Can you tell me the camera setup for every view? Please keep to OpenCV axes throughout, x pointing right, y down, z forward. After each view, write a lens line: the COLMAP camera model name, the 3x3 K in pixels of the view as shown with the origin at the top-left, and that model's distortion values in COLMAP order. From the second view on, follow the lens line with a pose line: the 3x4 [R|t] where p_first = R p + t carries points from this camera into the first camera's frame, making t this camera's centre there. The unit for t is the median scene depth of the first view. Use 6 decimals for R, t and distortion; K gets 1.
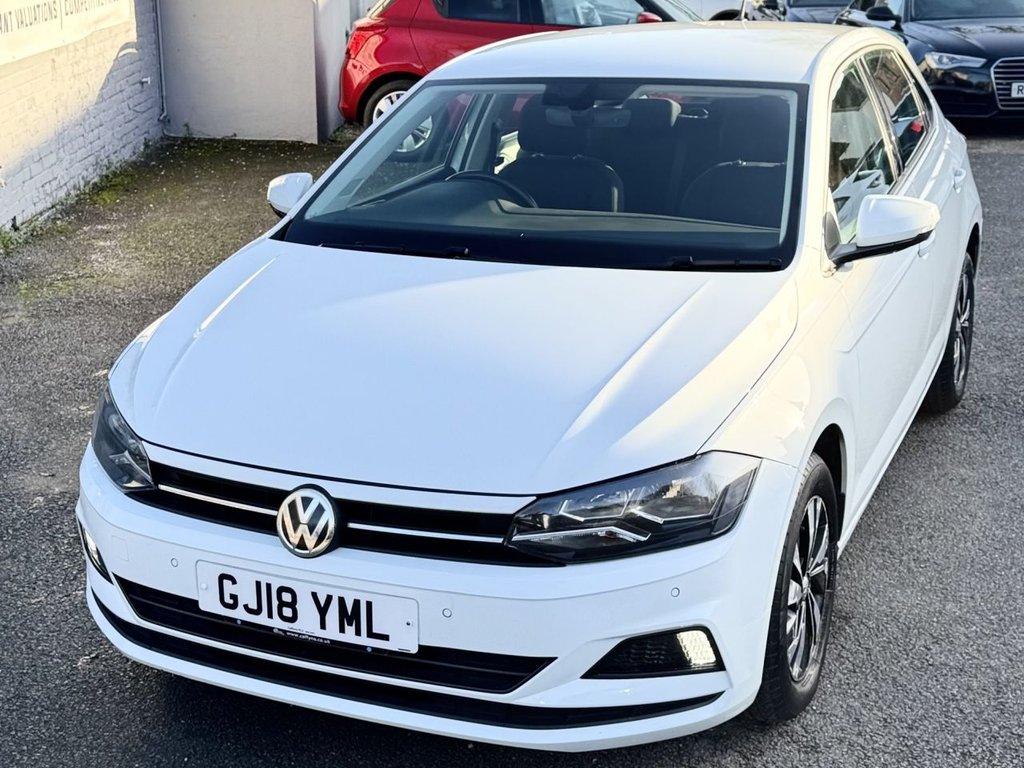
lens RADIAL K [[1509.5, 0, 429.2], [0, 1509.5, 384.2], [0, 0, 1]] dist [0.177966, -0.334768]
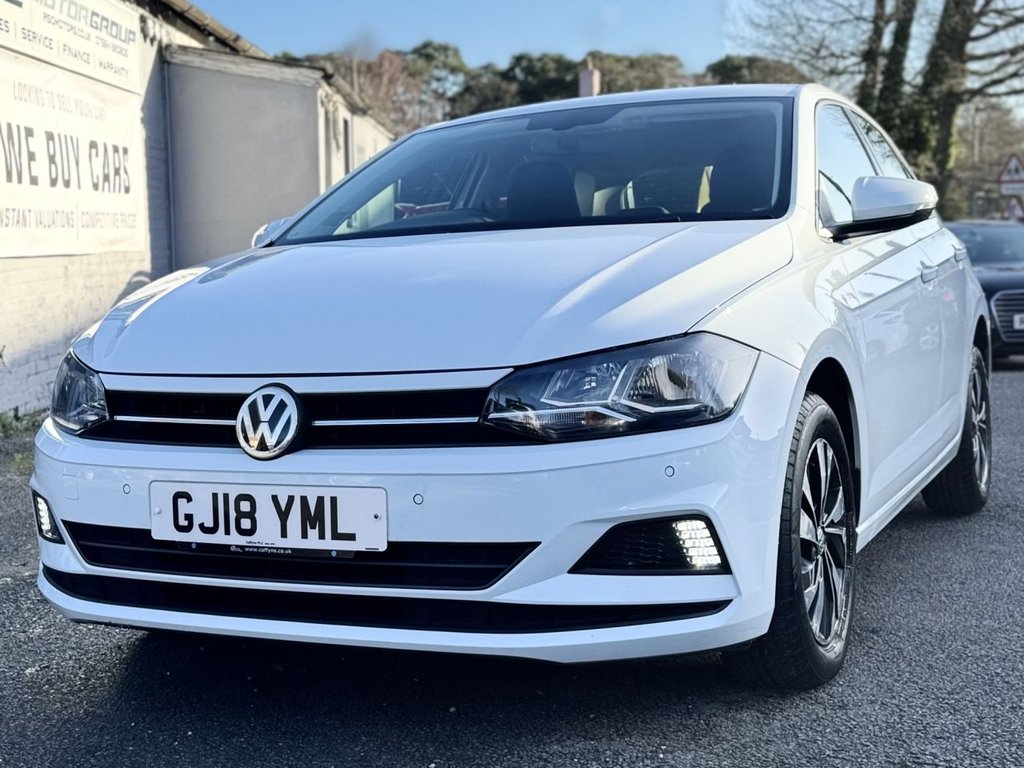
lens RADIAL K [[1499.2, 0, 404.3], [0, 1499.2, 348.8], [0, 0, 1]] dist [0.183447, -0.383023]
pose [[0.999604, -0.009817, -0.026391, 0.026491], [0.003324, 0.971846, -0.235595, 0.259647], [0.027960, 0.235414, 0.971493, 0.099035]]
